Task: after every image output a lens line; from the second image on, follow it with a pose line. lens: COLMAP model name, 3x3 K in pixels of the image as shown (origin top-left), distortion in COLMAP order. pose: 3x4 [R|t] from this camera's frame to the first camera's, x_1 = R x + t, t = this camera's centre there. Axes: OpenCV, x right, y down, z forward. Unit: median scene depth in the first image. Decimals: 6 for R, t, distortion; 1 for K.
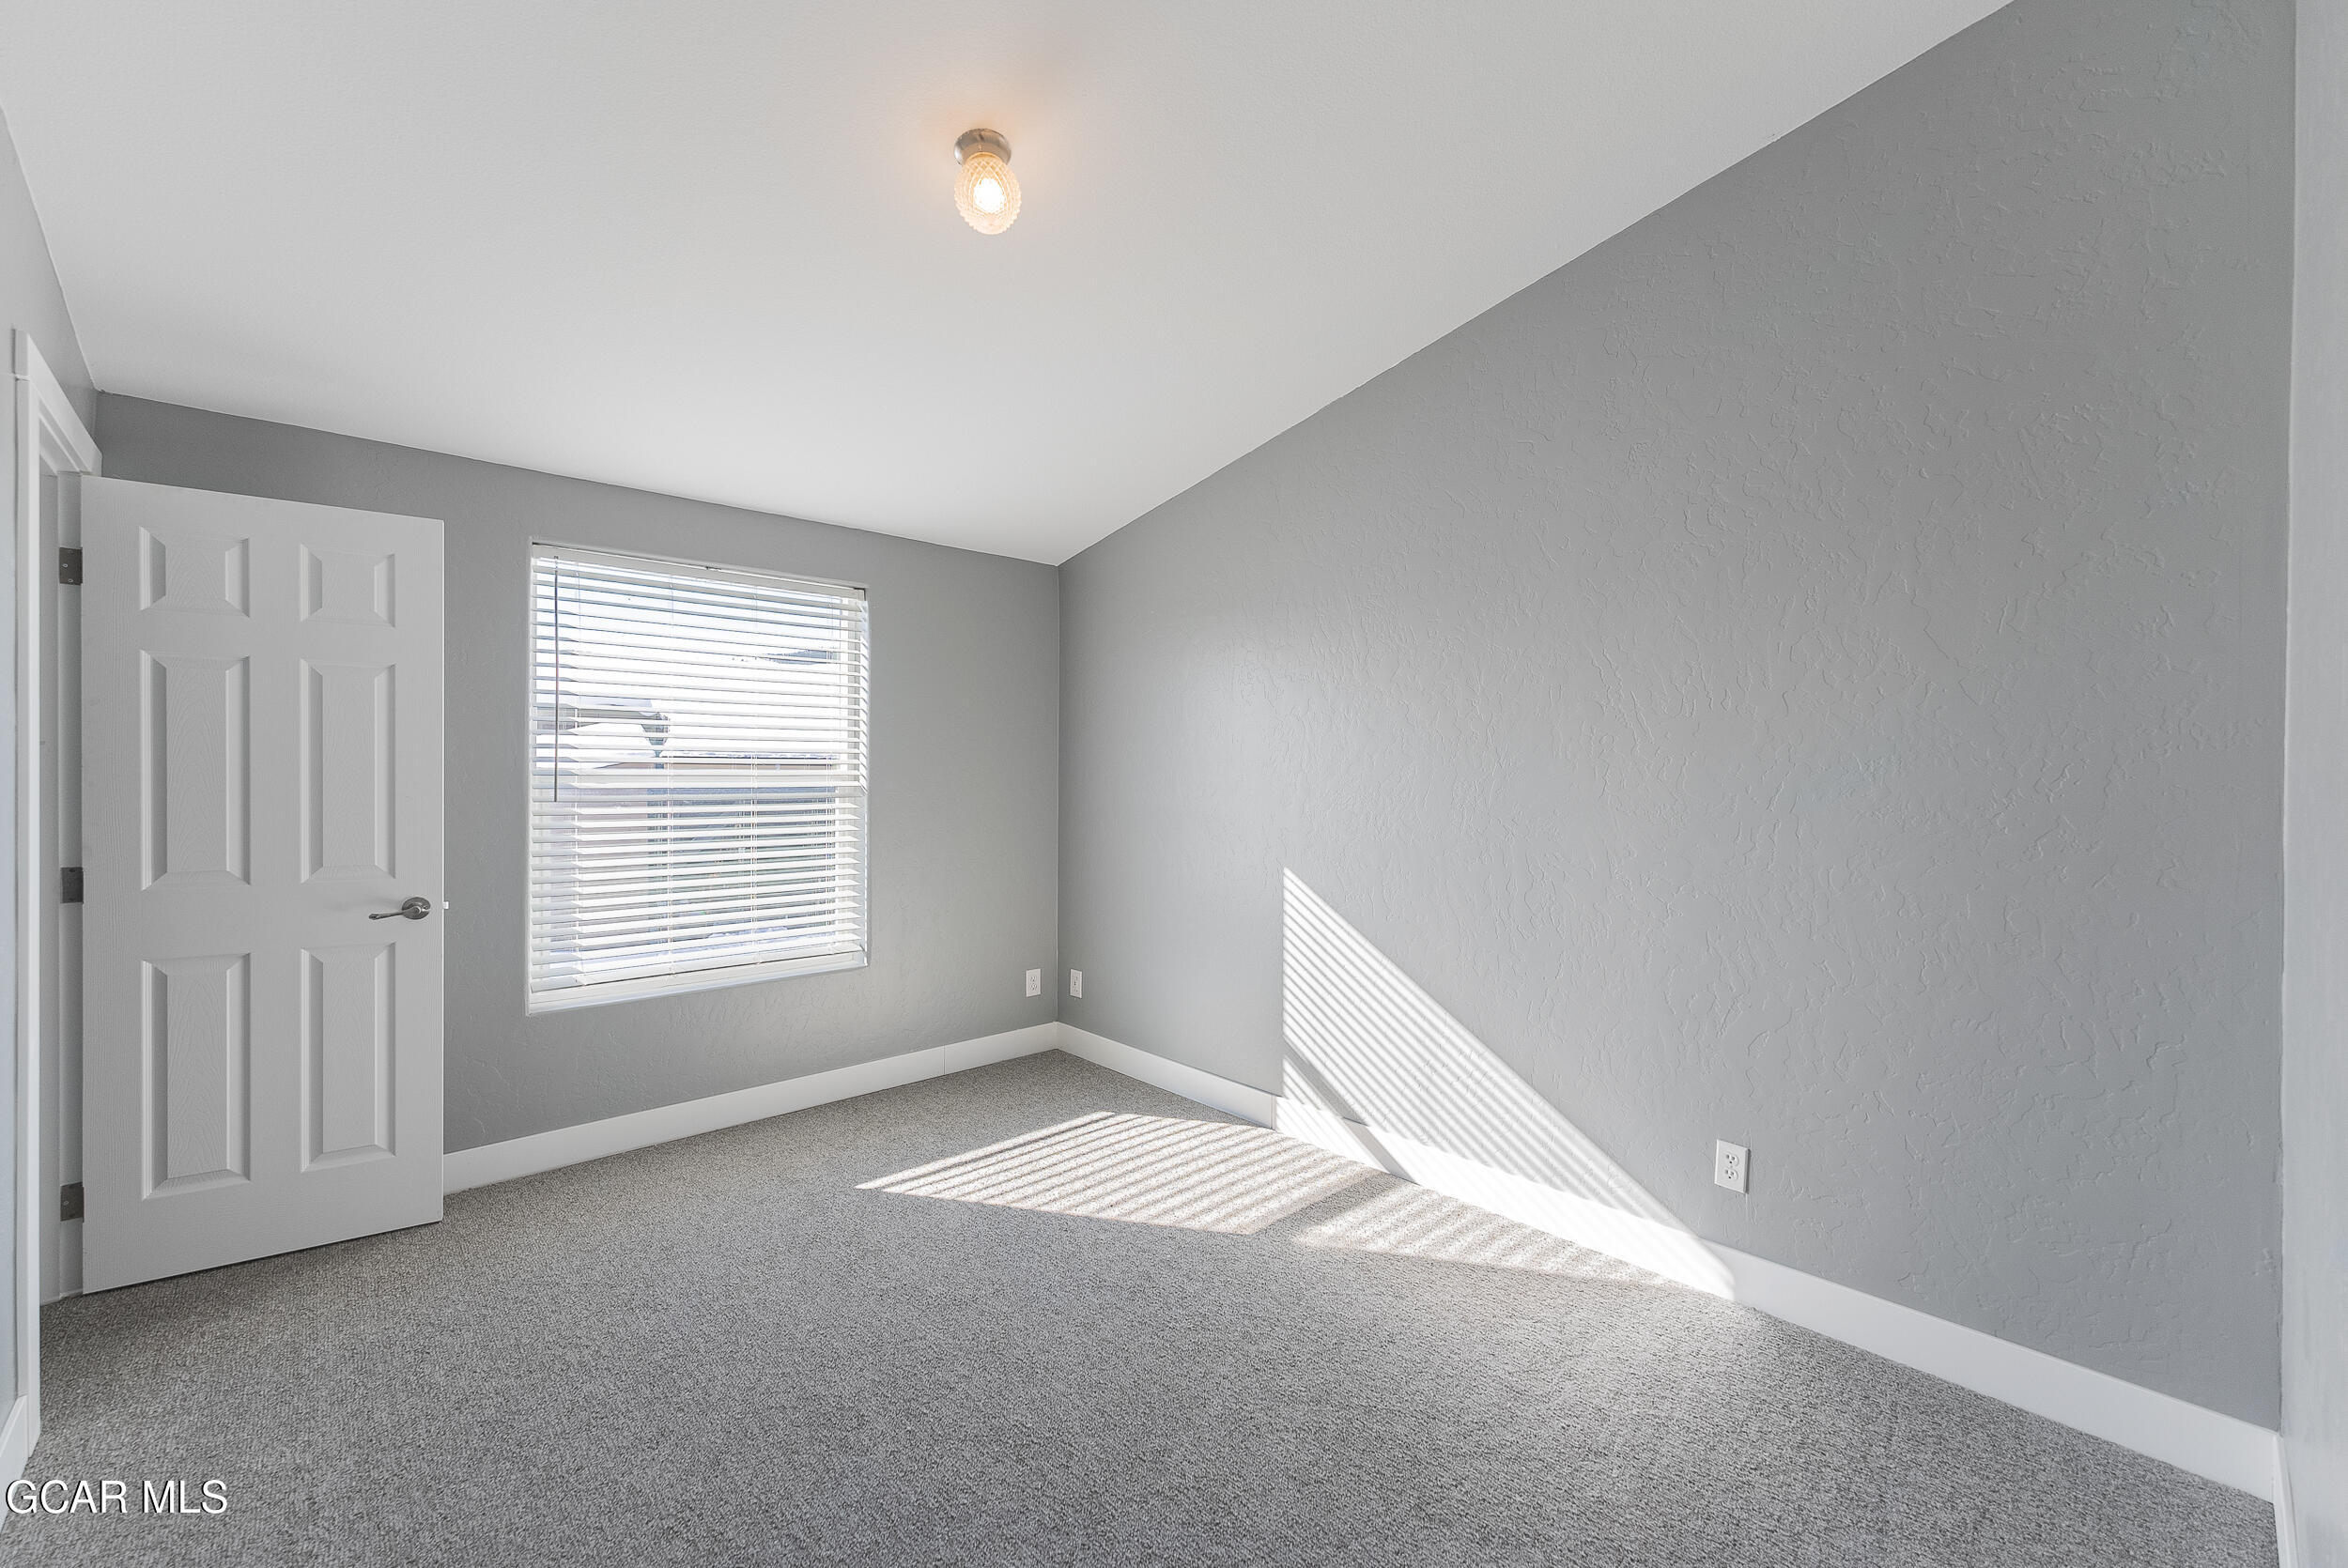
lens RADIAL K [[946.4, 0, 1199.2], [0, 946.4, 784.7], [0, 0, 1]] dist [0.003142, -0.000998]
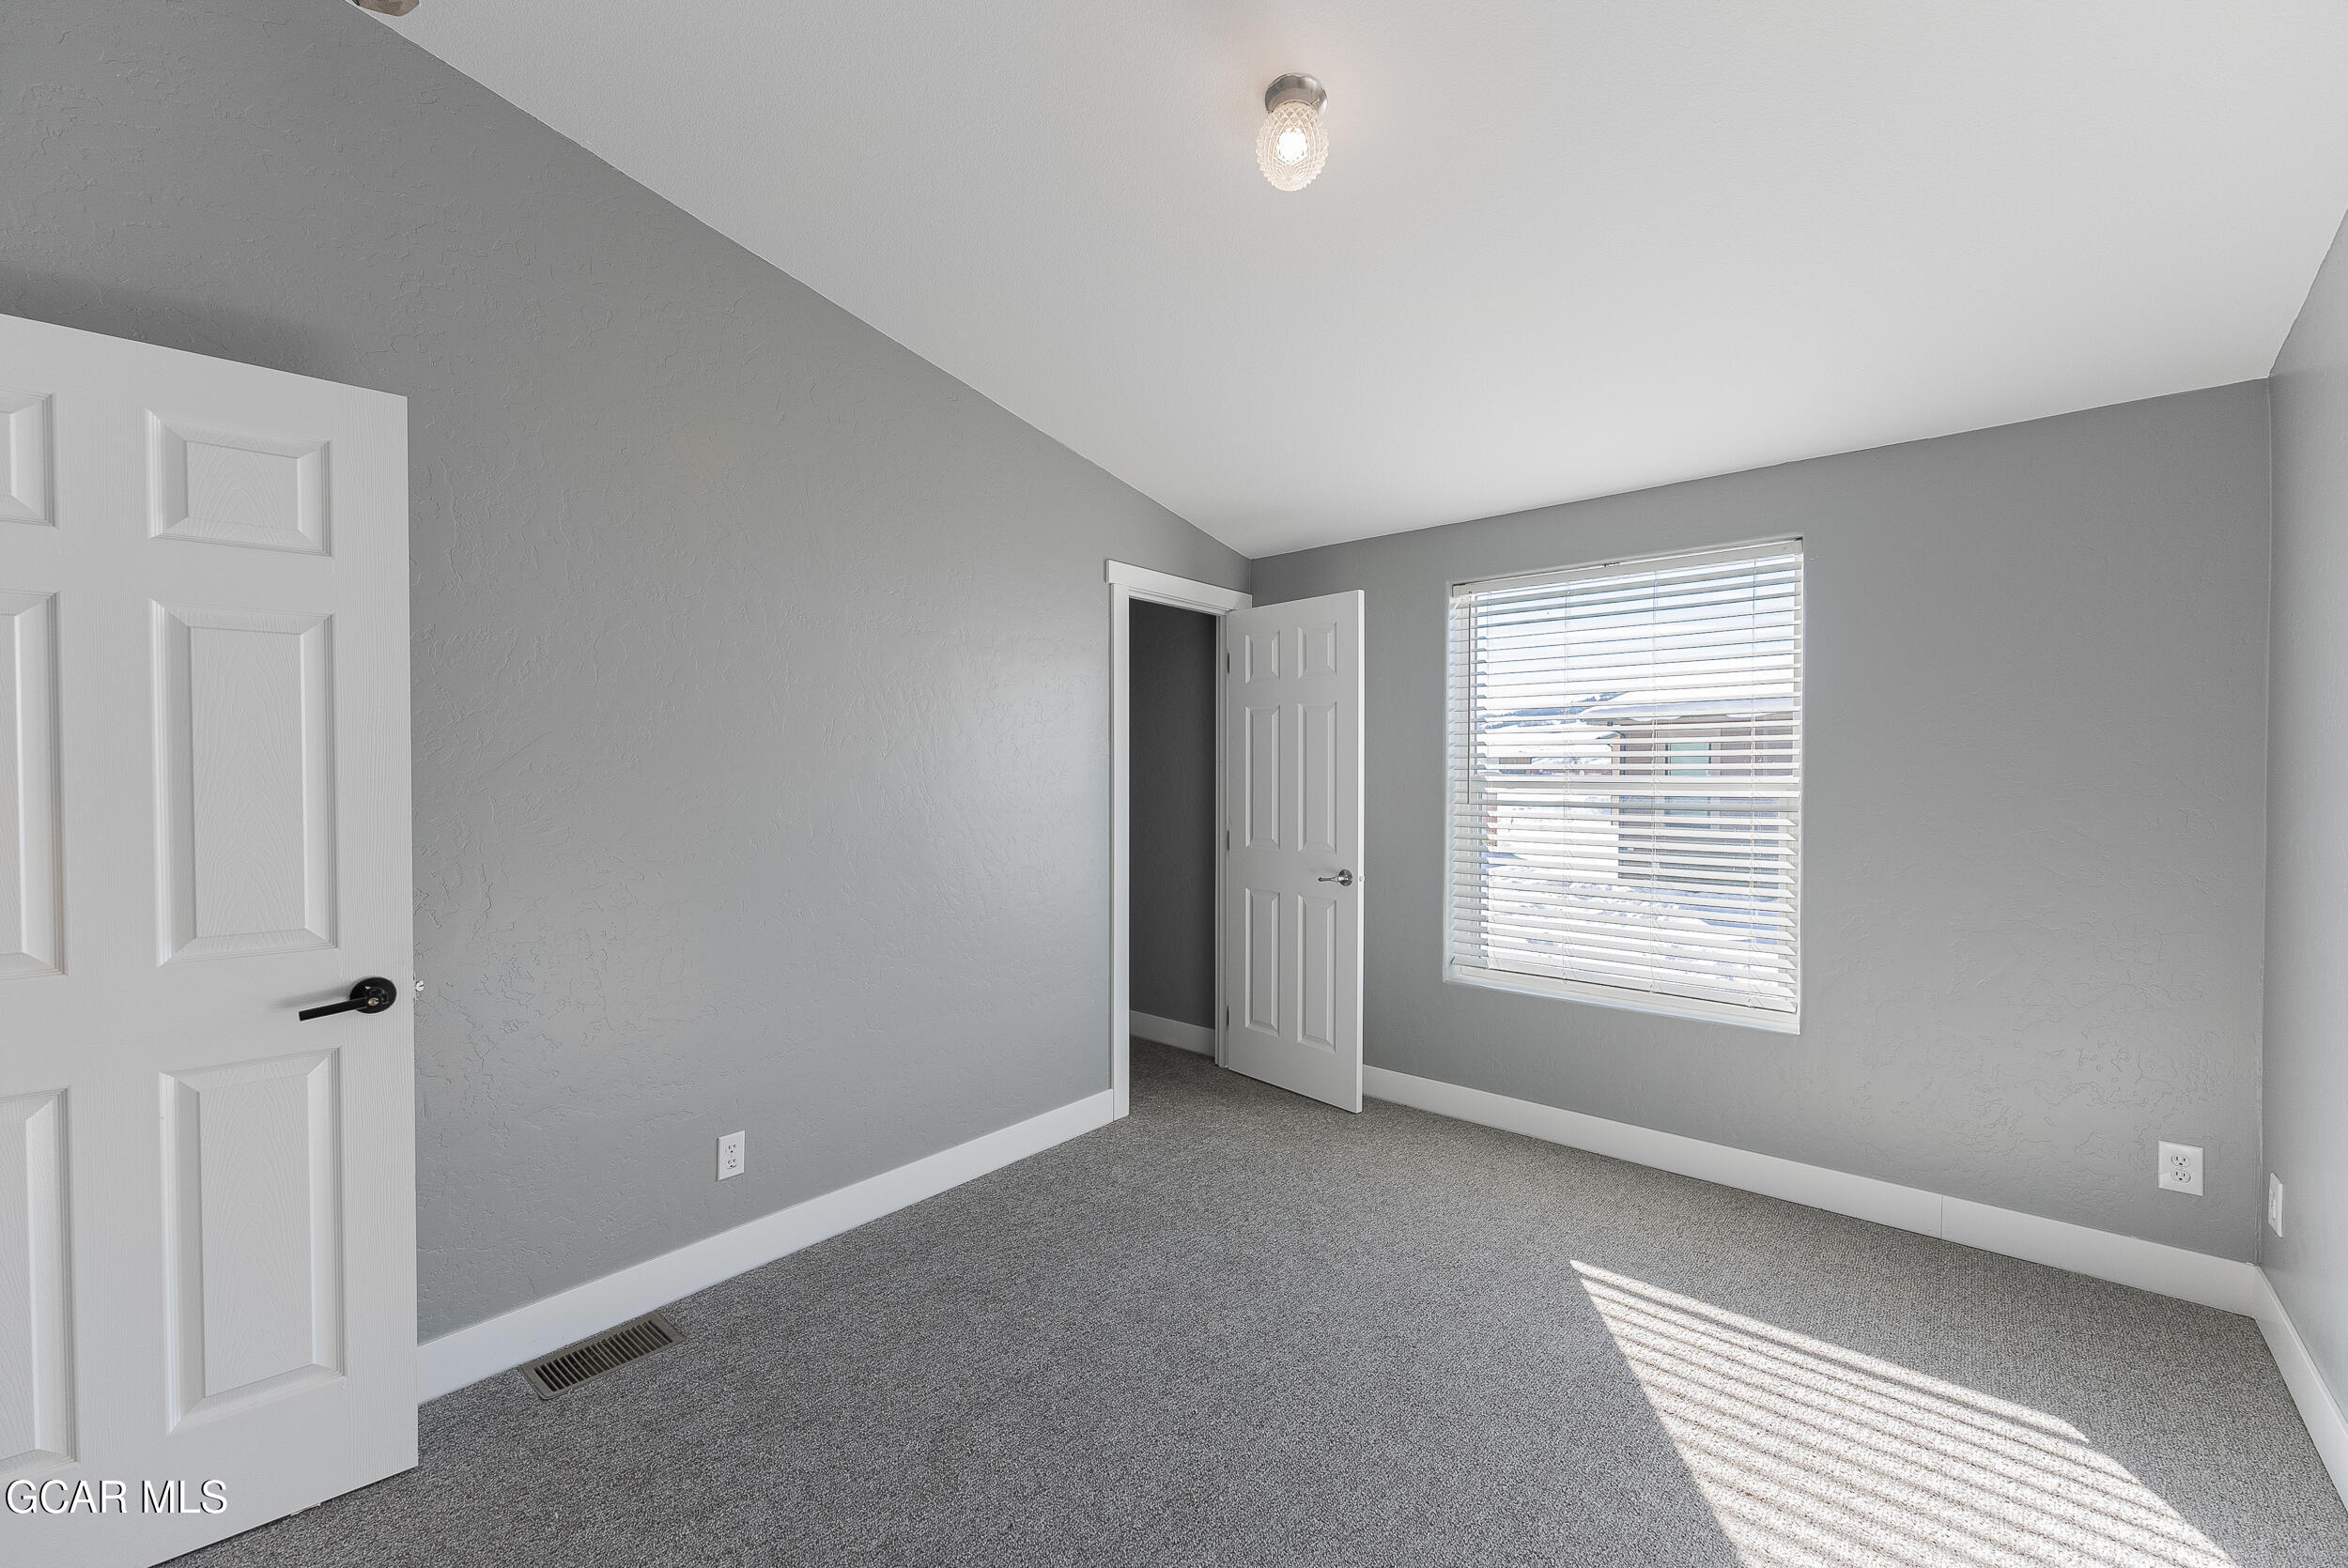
lens RADIAL K [[946.4, 0, 1171.3], [0, 946.4, 785.1], [0, 0, 1]] dist [0.003142, -0.000998]
pose [[0.099711, 0.007819, -0.994986, 0.406235], [-0.015334, 0.999862, 0.006321, -0.006251], [0.994898, 0.014626, 0.099817, 0.488170]]
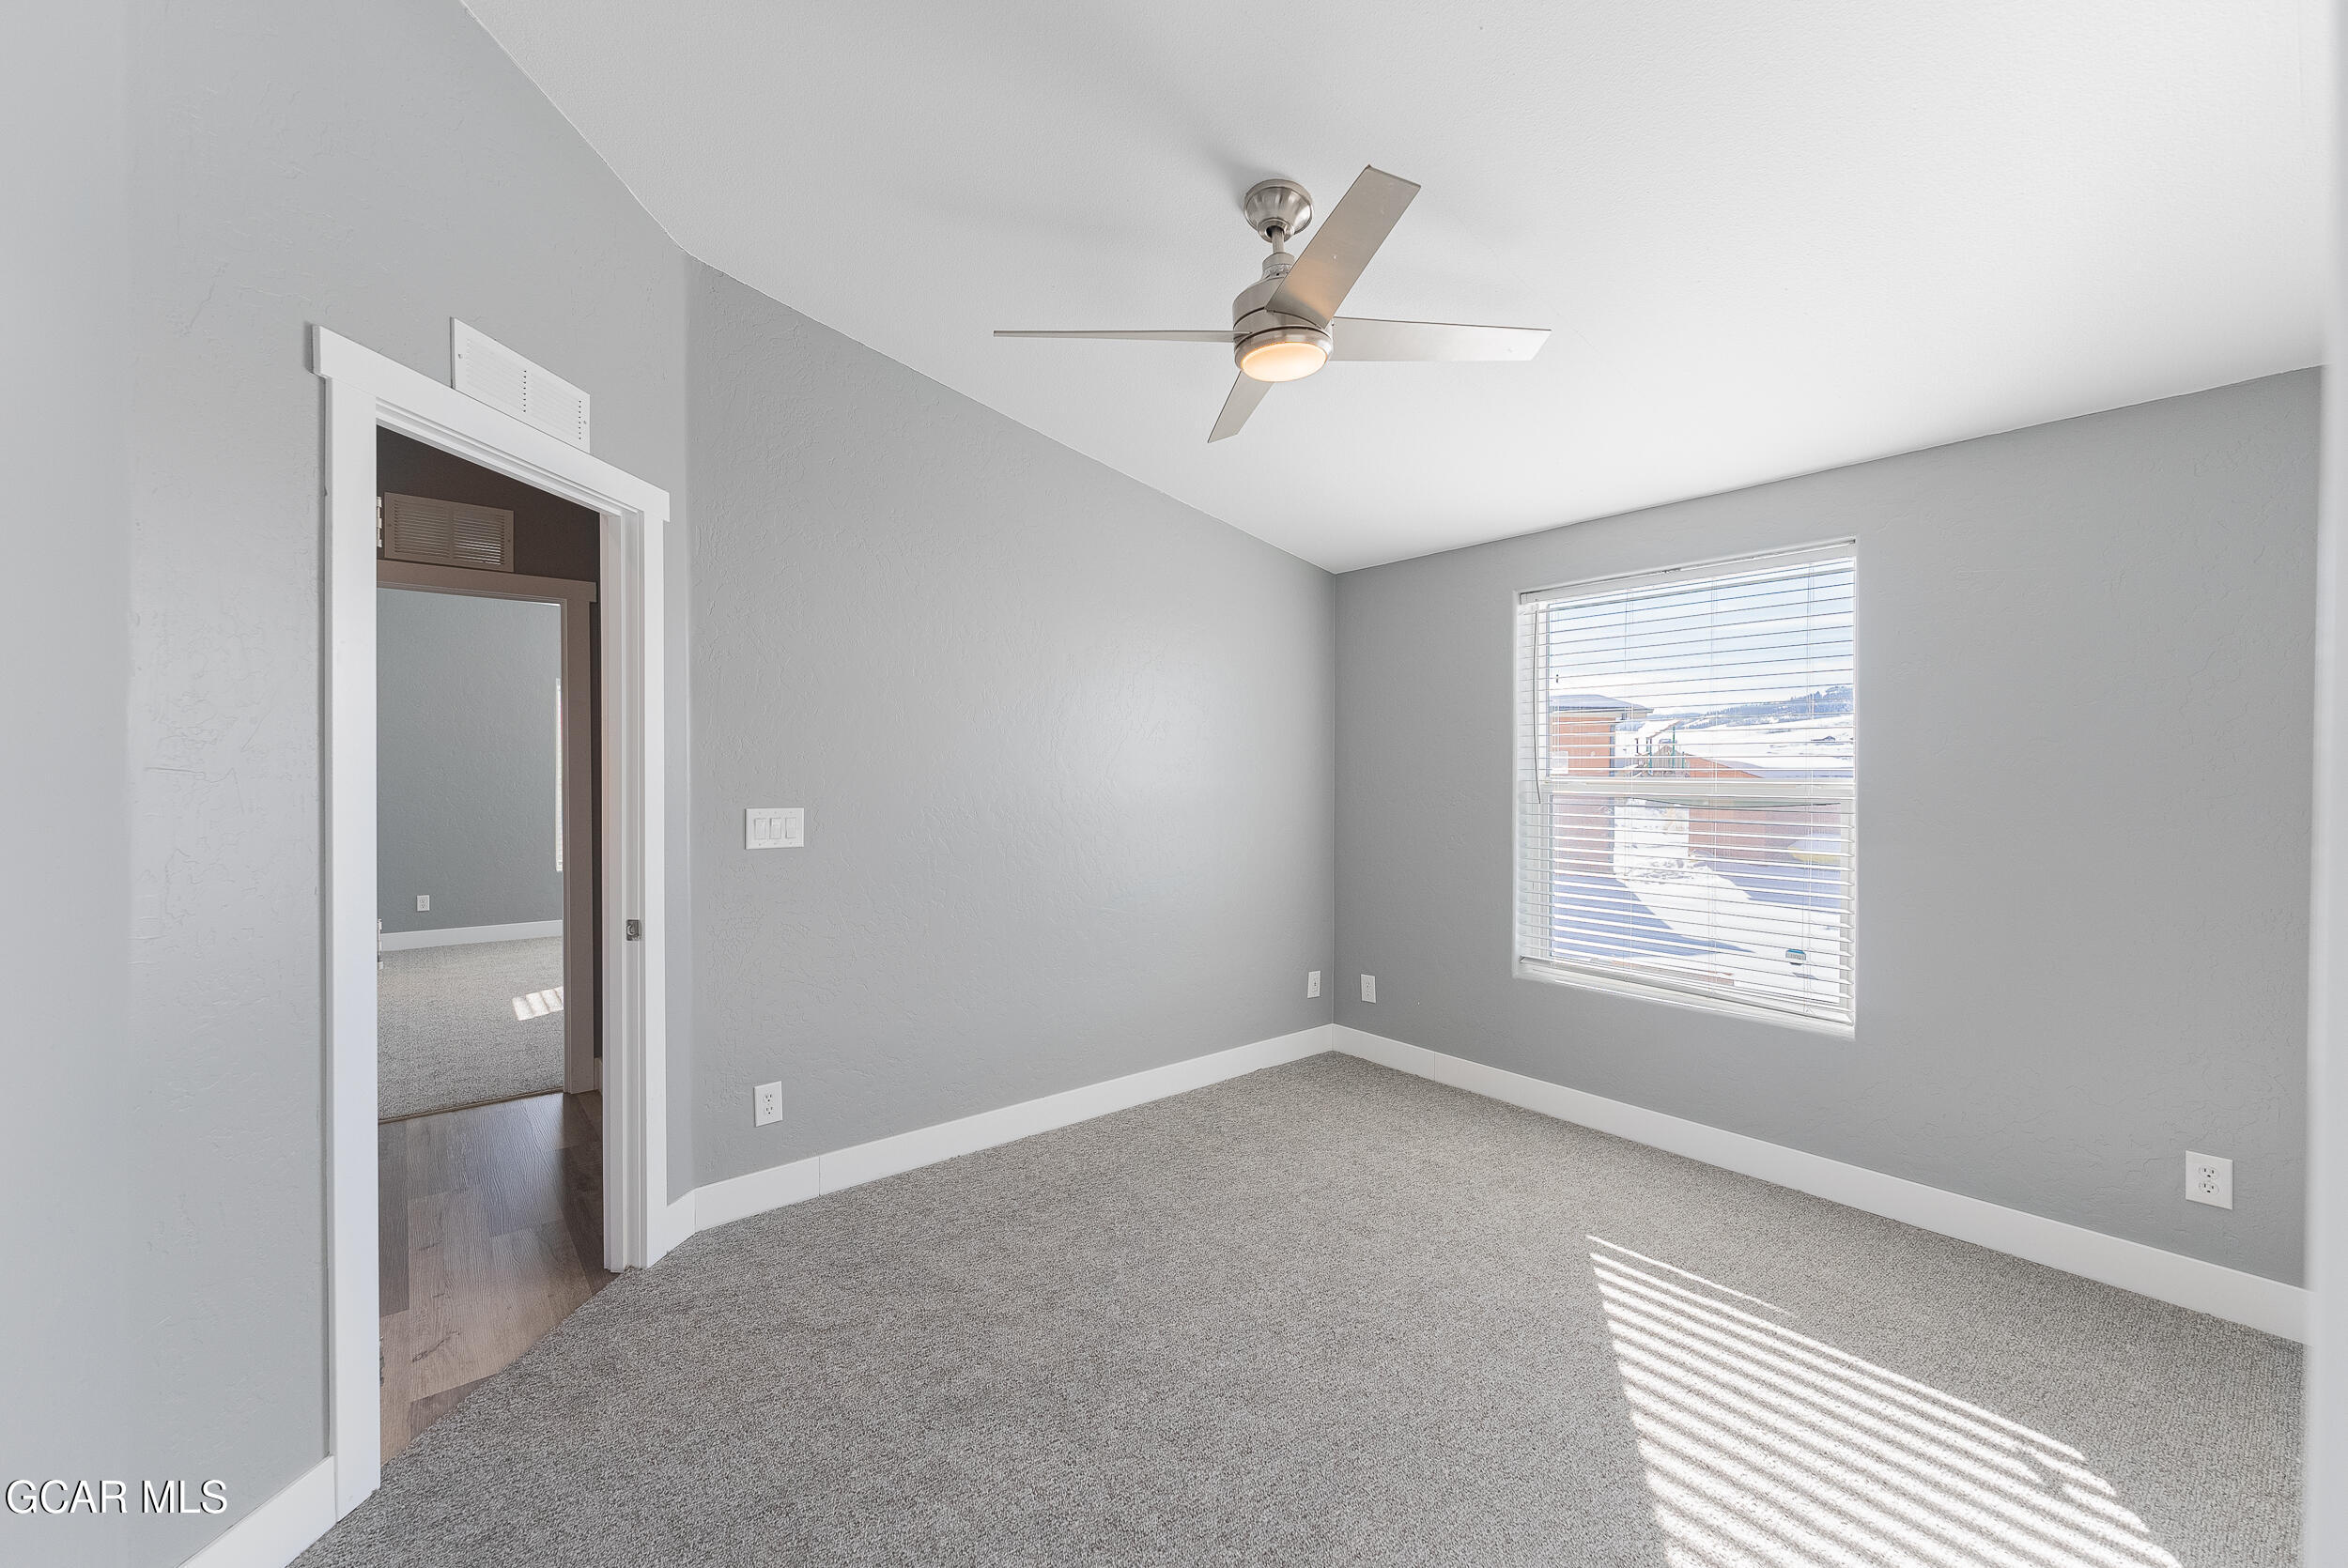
lens RADIAL K [[946.4, 0, 1176.7], [0, 946.4, 779.7], [0, 0, 1]] dist [0.003142, -0.000998]
pose [[-0.073280, 0.000910, -0.997311, 0.512054], [-0.019572, 0.999806, 0.002351, -0.006428], [0.997119, 0.019691, -0.073248, 0.593248]]
